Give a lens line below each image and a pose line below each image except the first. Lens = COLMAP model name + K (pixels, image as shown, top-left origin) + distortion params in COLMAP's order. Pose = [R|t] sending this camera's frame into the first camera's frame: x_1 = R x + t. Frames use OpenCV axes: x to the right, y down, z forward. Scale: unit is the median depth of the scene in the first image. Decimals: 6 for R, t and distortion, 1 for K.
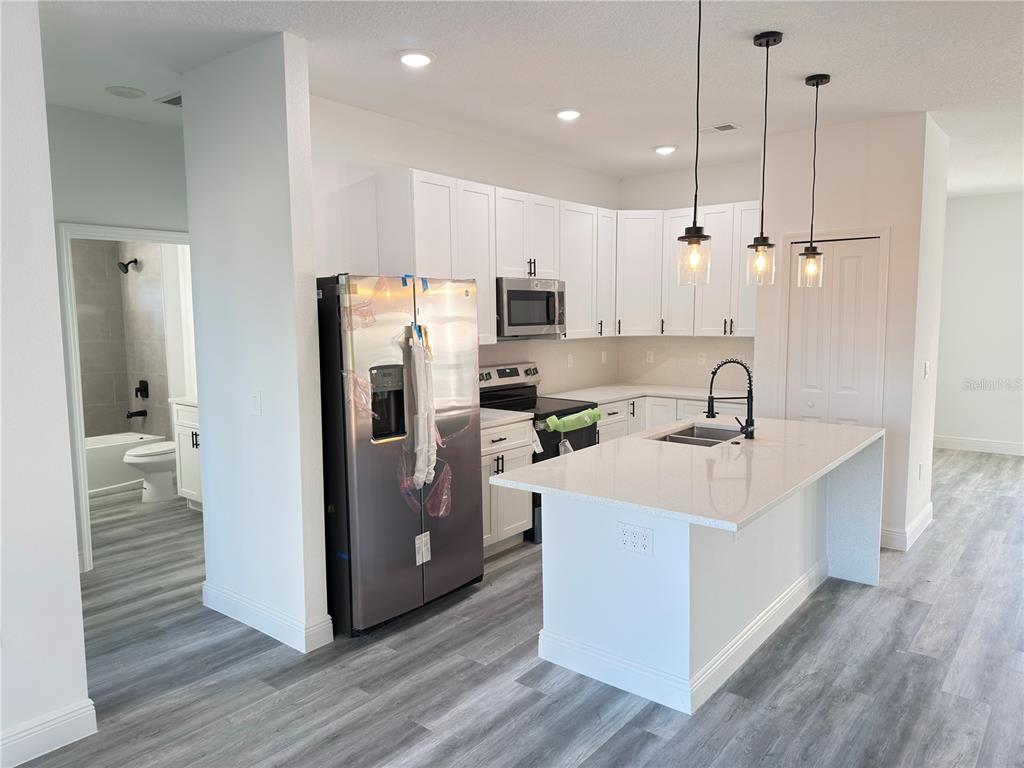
lens RADIAL K [[716.8, 0, 513.0], [0, 716.8, 385.2], [0, 0, 1]] dist [0.087322, -0.112397]
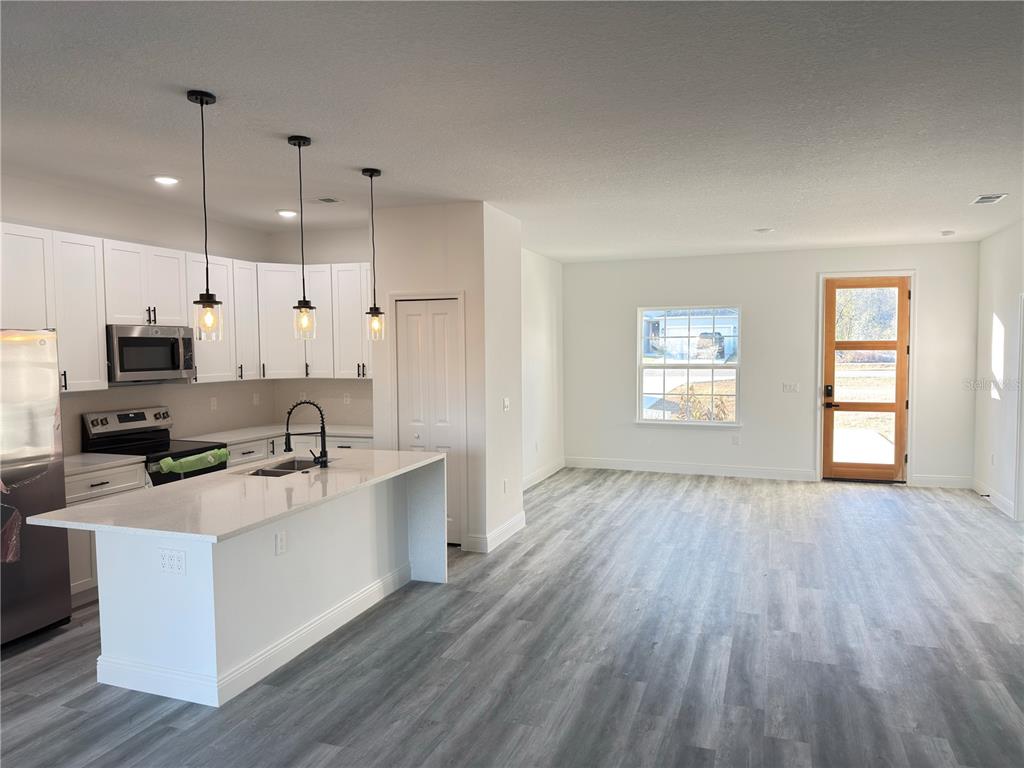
lens RADIAL K [[716.8, 0, 513.0], [0, 716.8, 385.2], [0, 0, 1]] dist [0.087322, -0.112397]
pose [[0.946235, -0.017002, 0.323032, 0.216671], [0.033778, 0.998352, -0.046397, 0.004285], [-0.321711, 0.054814, 0.945250, -0.191565]]
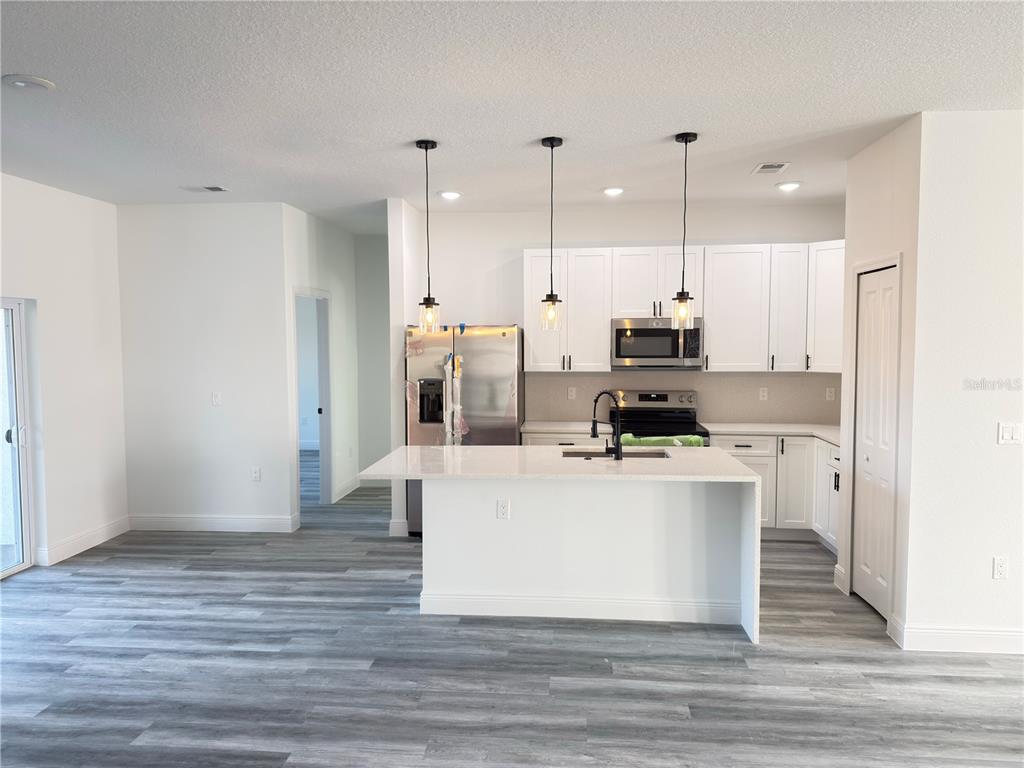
lens RADIAL K [[716.8, 0, 513.0], [0, 716.8, 385.2], [0, 0, 1]] dist [0.087322, -0.112397]
pose [[0.553206, 0.059200, -0.830938, 1.061934], [-0.086914, 0.996130, 0.013105, -0.041622], [0.828498, 0.064971, 0.556210, 0.191380]]
